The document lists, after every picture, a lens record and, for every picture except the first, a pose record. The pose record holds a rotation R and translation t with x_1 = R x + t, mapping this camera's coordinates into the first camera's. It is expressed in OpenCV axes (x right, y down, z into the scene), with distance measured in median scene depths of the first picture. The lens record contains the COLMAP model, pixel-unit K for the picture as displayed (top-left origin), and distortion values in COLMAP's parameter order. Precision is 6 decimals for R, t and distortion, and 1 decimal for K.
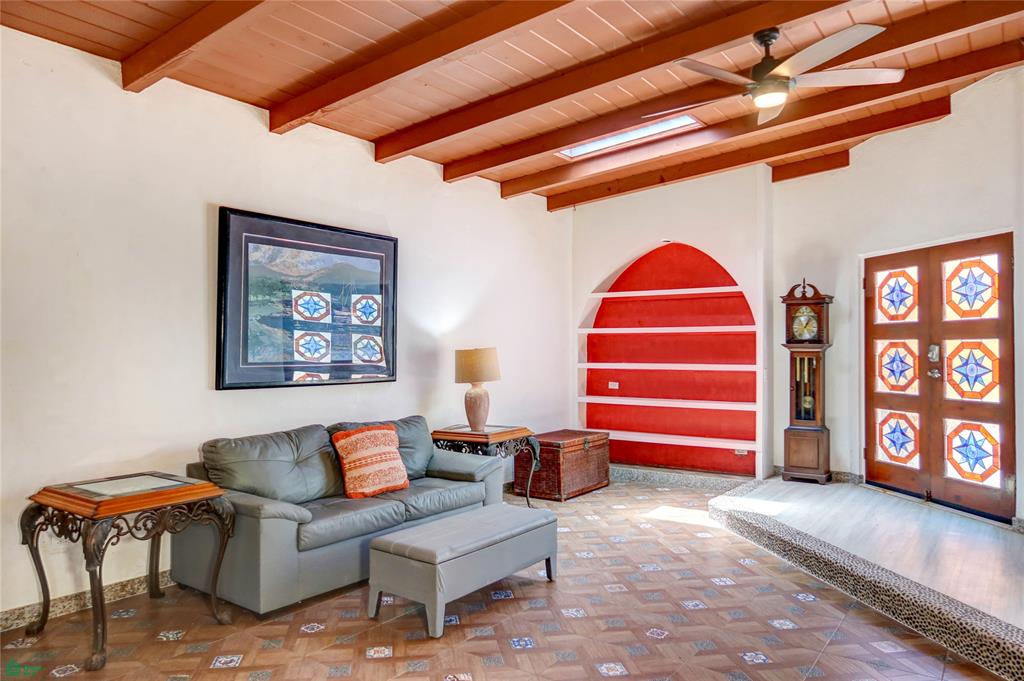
lens RADIAL K [[715.9, 0, 501.6], [0, 715.9, 337.4], [0, 0, 1]] dist [-0.020405, 0.003217]
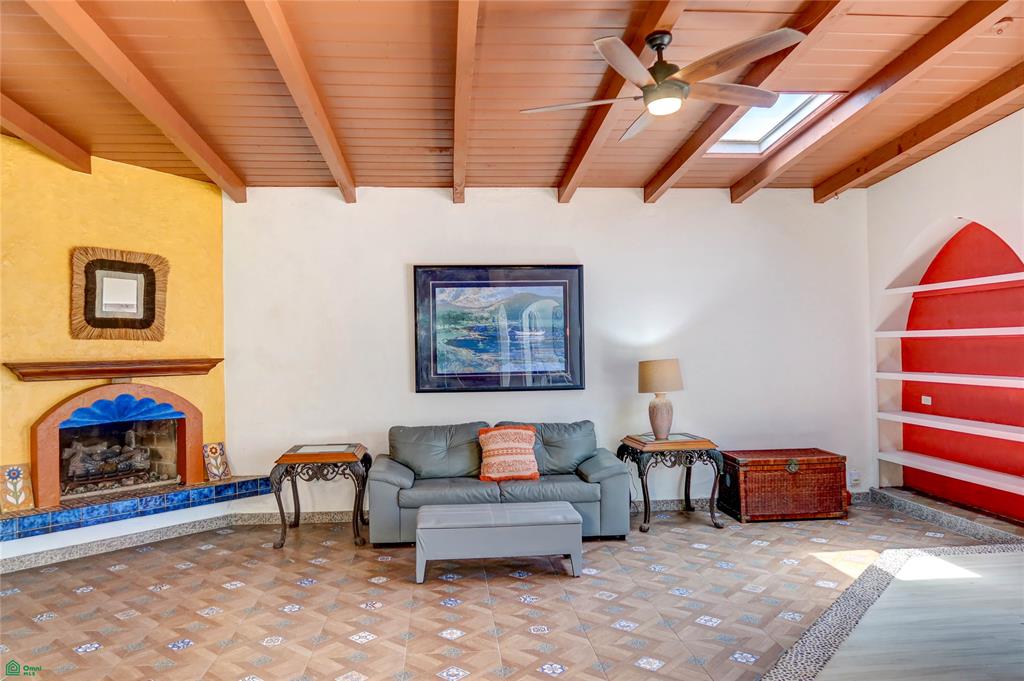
lens RADIAL K [[715.9, 0, 500.4], [0, 715.9, 339.6], [0, 0, 1]] dist [-0.020405, 0.003217]
pose [[0.643032, -0.017412, -0.765641, 0.663005], [0.029135, 0.999574, 0.001737, -0.024950], [0.765285, -0.023424, 0.643266, 0.161008]]
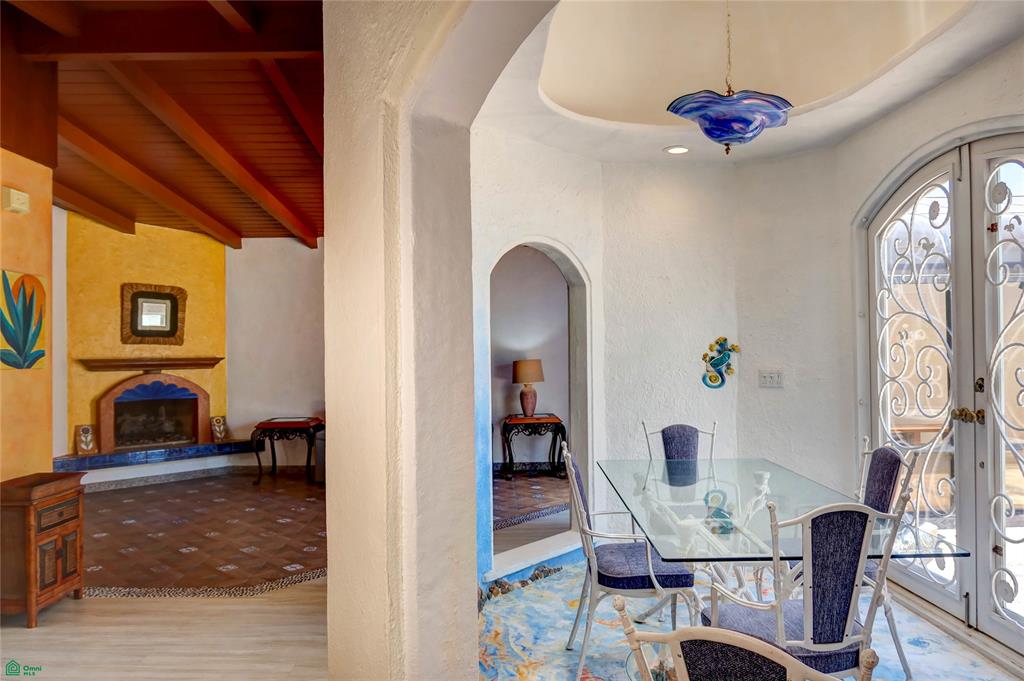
lens RADIAL K [[715.9, 0, 507.3], [0, 715.9, 344.8], [0, 0, 1]] dist [-0.020405, 0.003217]
pose [[0.597895, -0.011647, -0.801489, 1.200566], [0.024879, 0.999682, 0.004032, -0.025568], [0.801188, -0.022351, 0.597995, 0.094373]]
